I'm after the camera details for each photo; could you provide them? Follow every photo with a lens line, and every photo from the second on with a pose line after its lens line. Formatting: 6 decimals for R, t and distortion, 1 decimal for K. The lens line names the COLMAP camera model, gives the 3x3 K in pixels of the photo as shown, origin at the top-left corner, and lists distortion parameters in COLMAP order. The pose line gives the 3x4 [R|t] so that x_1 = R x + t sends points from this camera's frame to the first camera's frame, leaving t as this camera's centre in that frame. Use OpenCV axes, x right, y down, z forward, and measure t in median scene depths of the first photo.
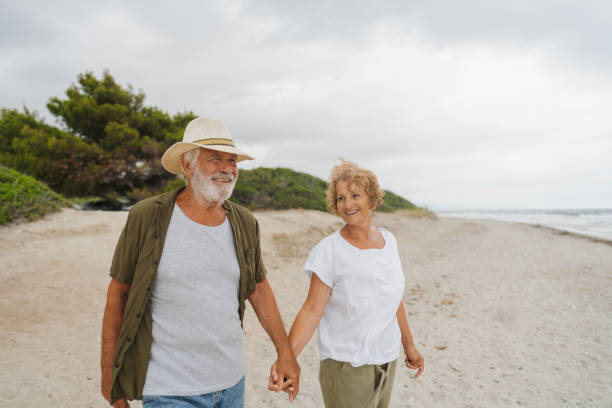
lens RADIAL K [[396.5, 0, 302.7], [0, 396.5, 192.9], [0, 0, 1]] dist [-0.006941, -0.001495]
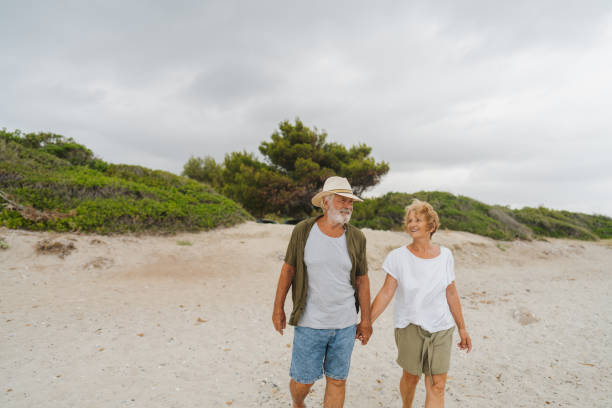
lens RADIAL K [[389.4, 0, 307.8], [0, 389.4, 205.3], [0, 0, 1]] dist [-0.000702, -0.000250]
pose [[0.882162, 0.004087, -0.470928, 0.153310], [-0.017194, 0.999575, -0.023535, 0.005088], [0.470632, 0.028859, 0.881858, -0.109321]]
